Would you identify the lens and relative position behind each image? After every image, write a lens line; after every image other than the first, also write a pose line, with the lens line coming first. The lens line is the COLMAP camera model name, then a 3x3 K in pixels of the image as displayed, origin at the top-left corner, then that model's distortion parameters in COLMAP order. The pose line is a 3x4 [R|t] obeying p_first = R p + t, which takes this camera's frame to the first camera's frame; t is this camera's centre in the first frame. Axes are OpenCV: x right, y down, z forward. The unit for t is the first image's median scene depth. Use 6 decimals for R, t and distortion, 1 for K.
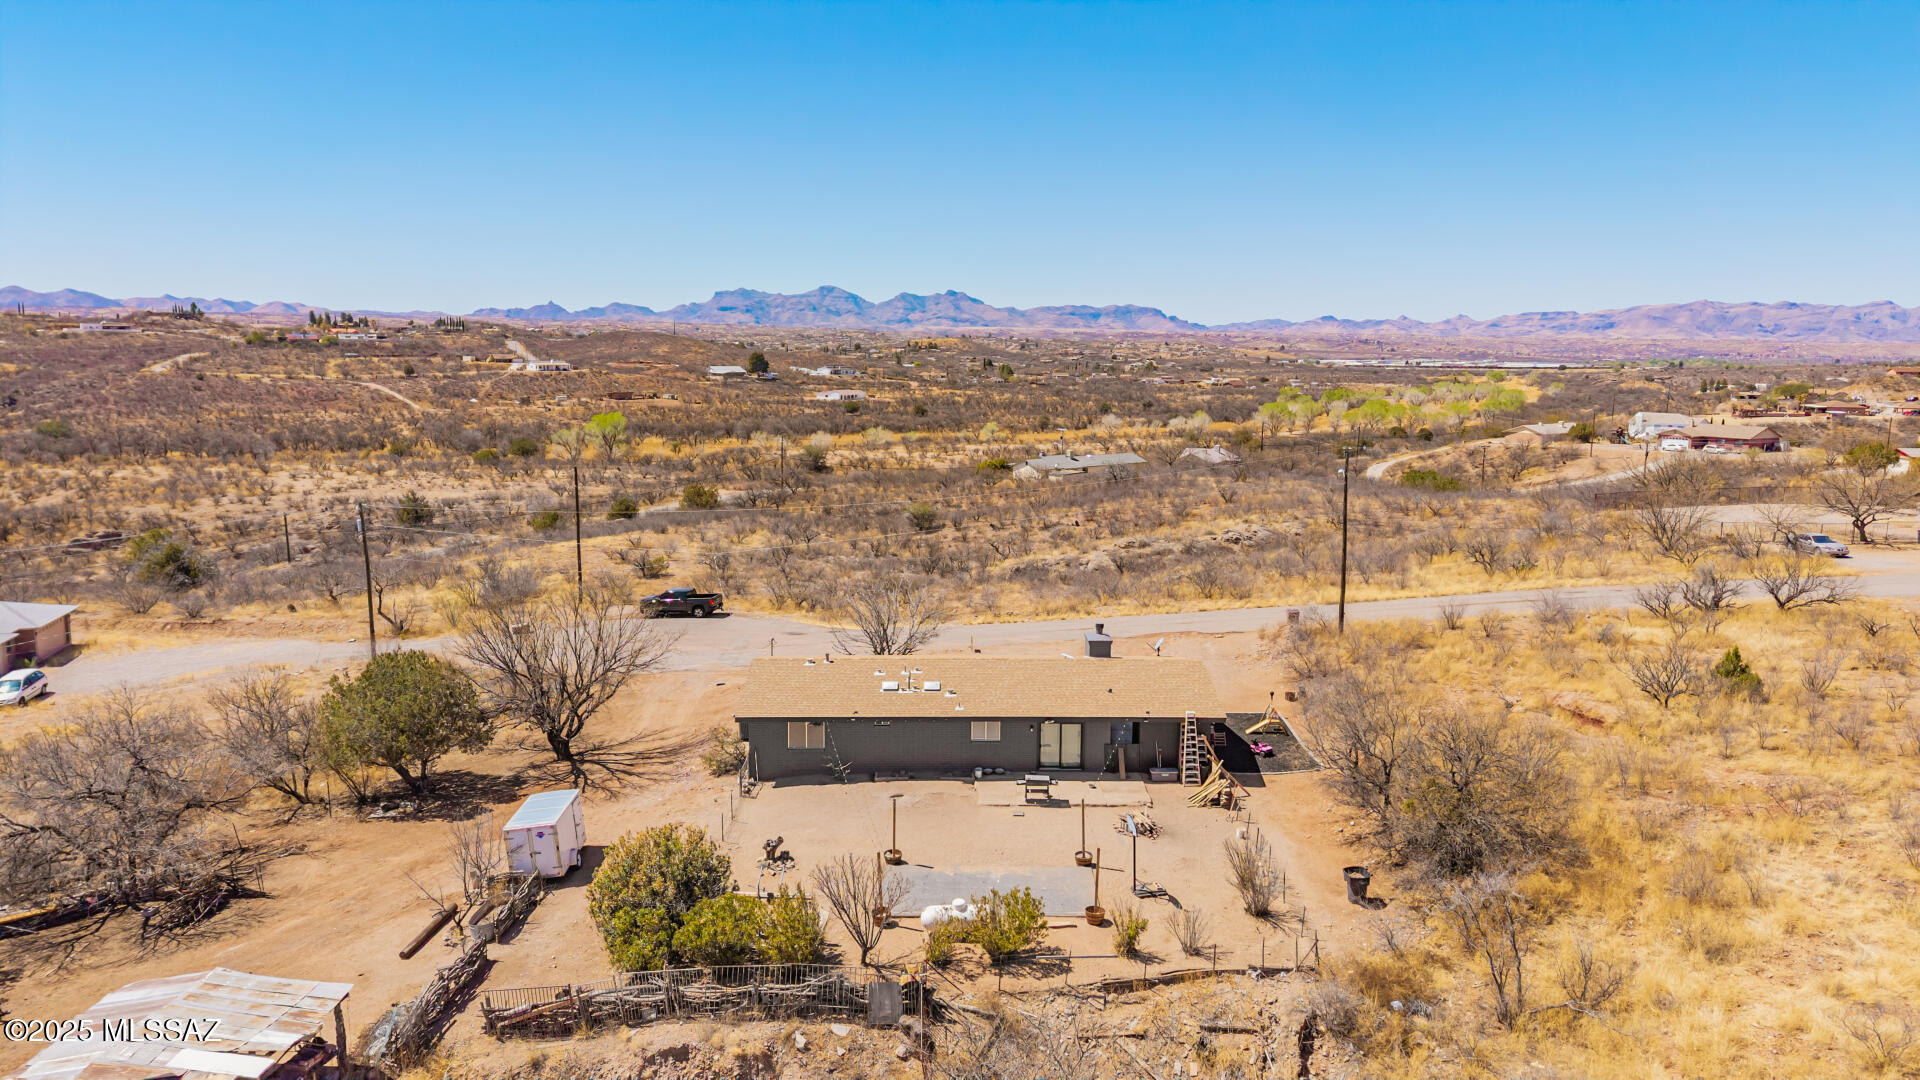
lens RADIAL K [[1274.6, 0, 961.6], [0, 1274.6, 548.9], [0, 0, 1]] dist [0.037554, -0.043958]
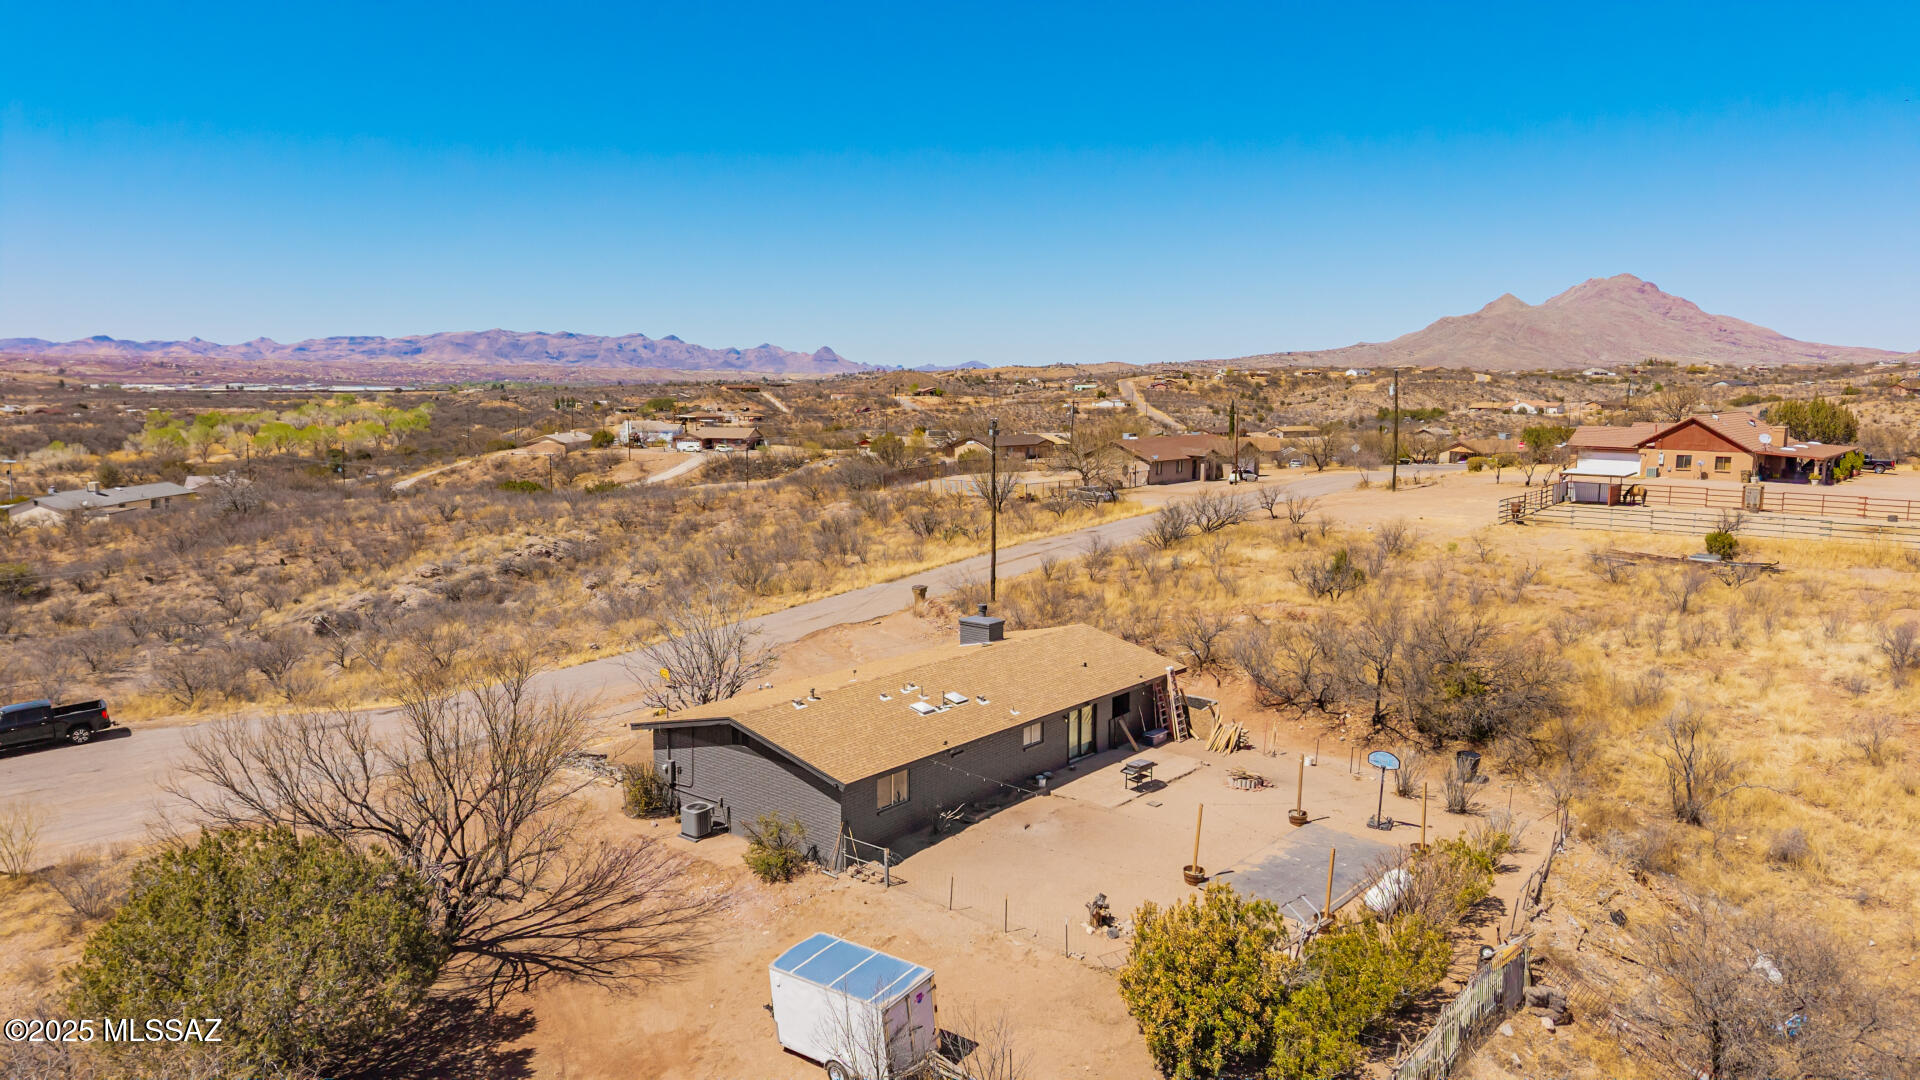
lens RADIAL K [[1274.6, 0, 953.8], [0, 1274.6, 543.3], [0, 0, 1]] dist [0.037554, -0.043958]
pose [[0.655123, -0.101691, 0.748647, -0.043582], [0.119001, 0.992420, 0.030669, -0.001193], [-0.746092, 0.068998, 0.662259, 0.030714]]
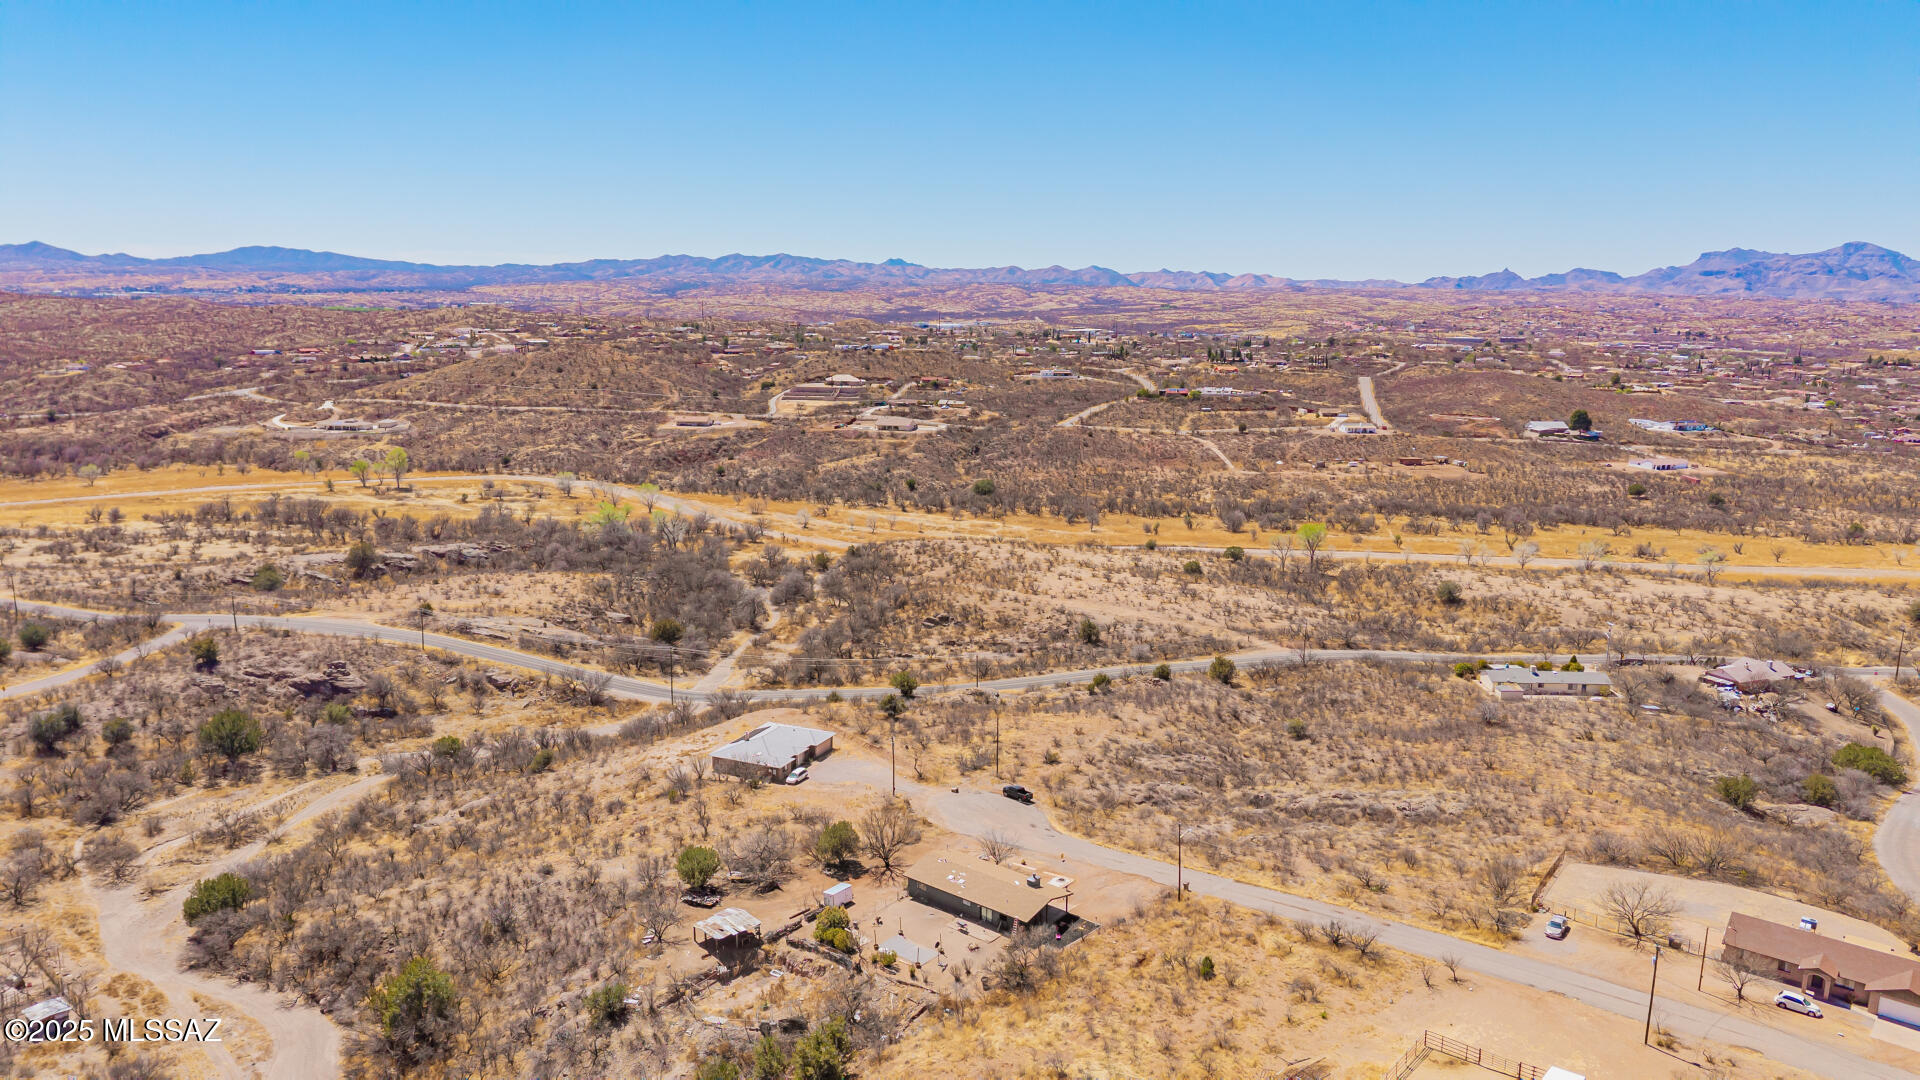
lens RADIAL K [[1274.6, 0, 952.7], [0, 1274.6, 539.1], [0, 0, 1]] dist [0.037554, -0.043958]
pose [[0.760000, 0.117293, -0.639251, 0.123588], [-0.105323, 0.992806, 0.056947, -0.059592], [0.641332, 0.024048, 0.766886, -0.092811]]
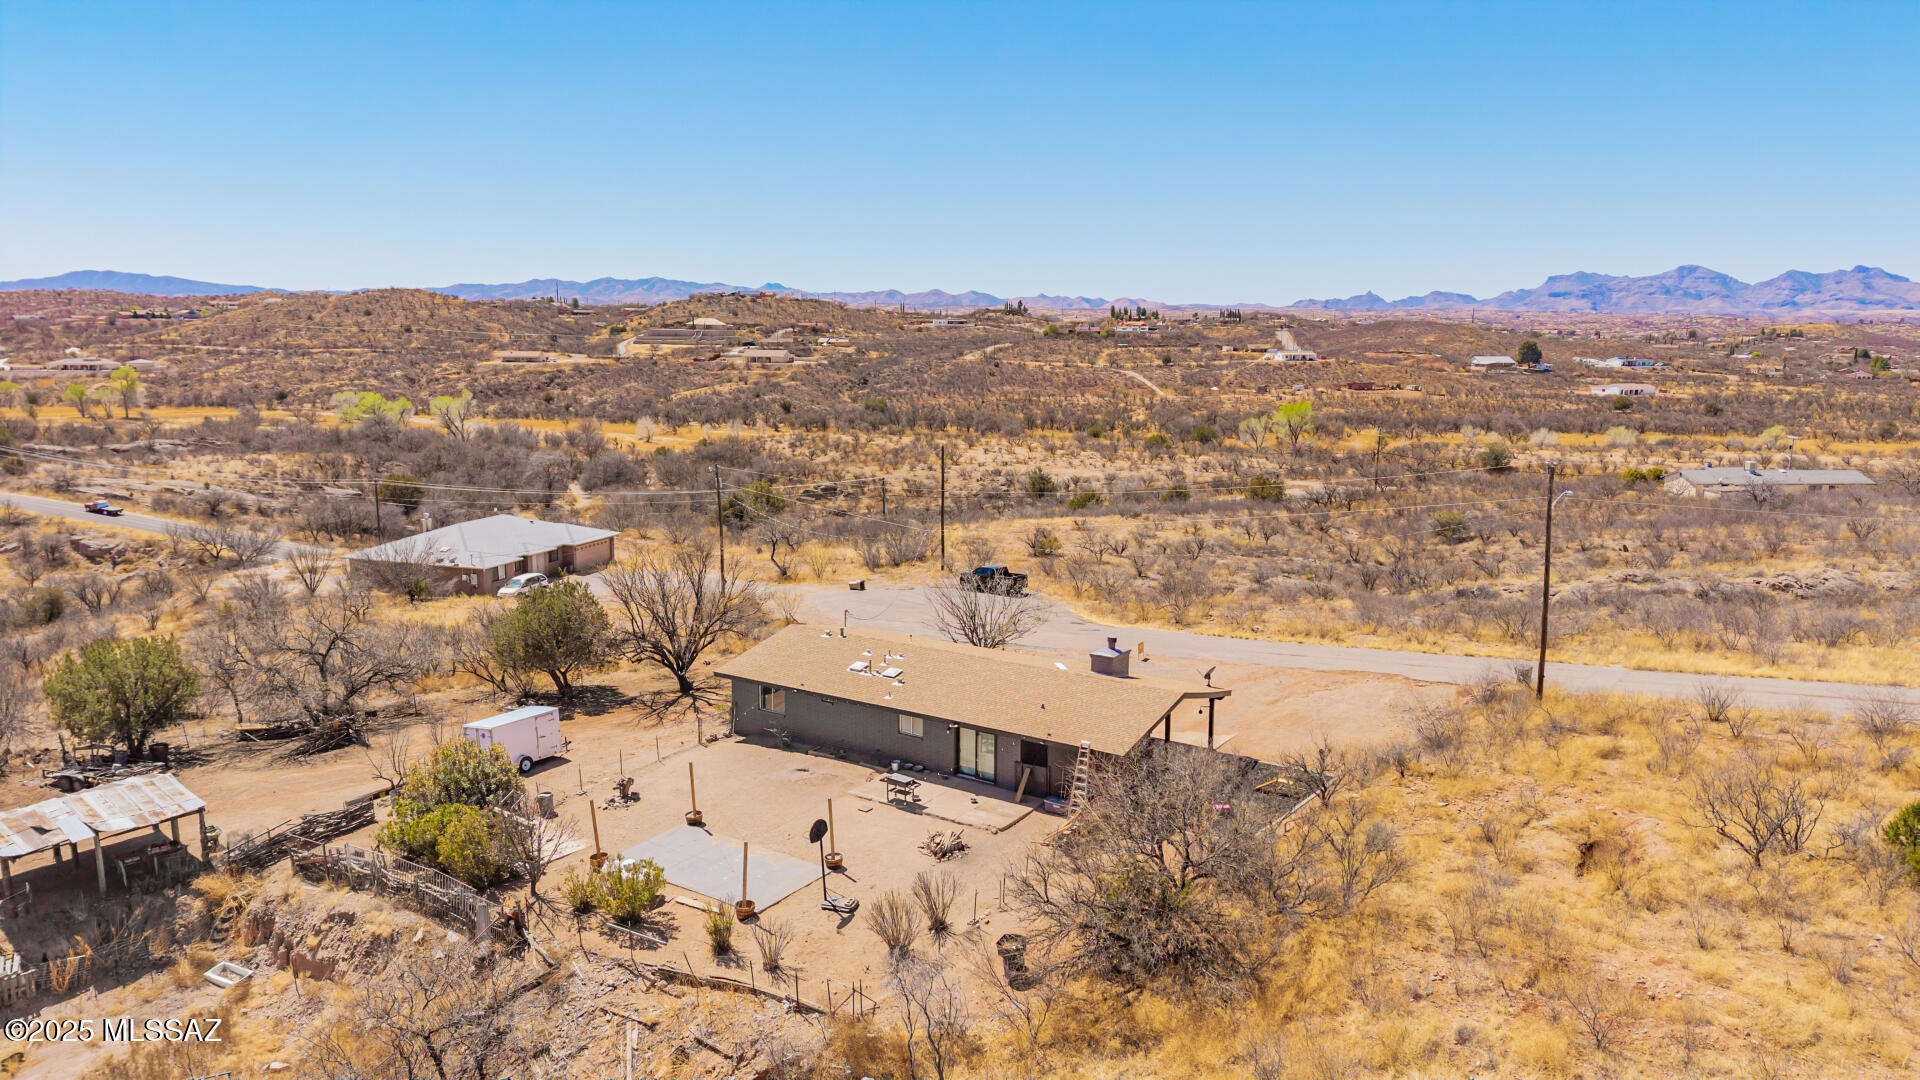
lens RADIAL K [[1274.6, 0, 954.2], [0, 1274.6, 554.2], [0, 0, 1]] dist [0.037554, -0.043958]
pose [[0.817566, 0.094950, -0.567953, 0.039237], [-0.088529, 0.995311, 0.038958, -0.001815], [0.568989, 0.018430, 0.822139, 0.014608]]
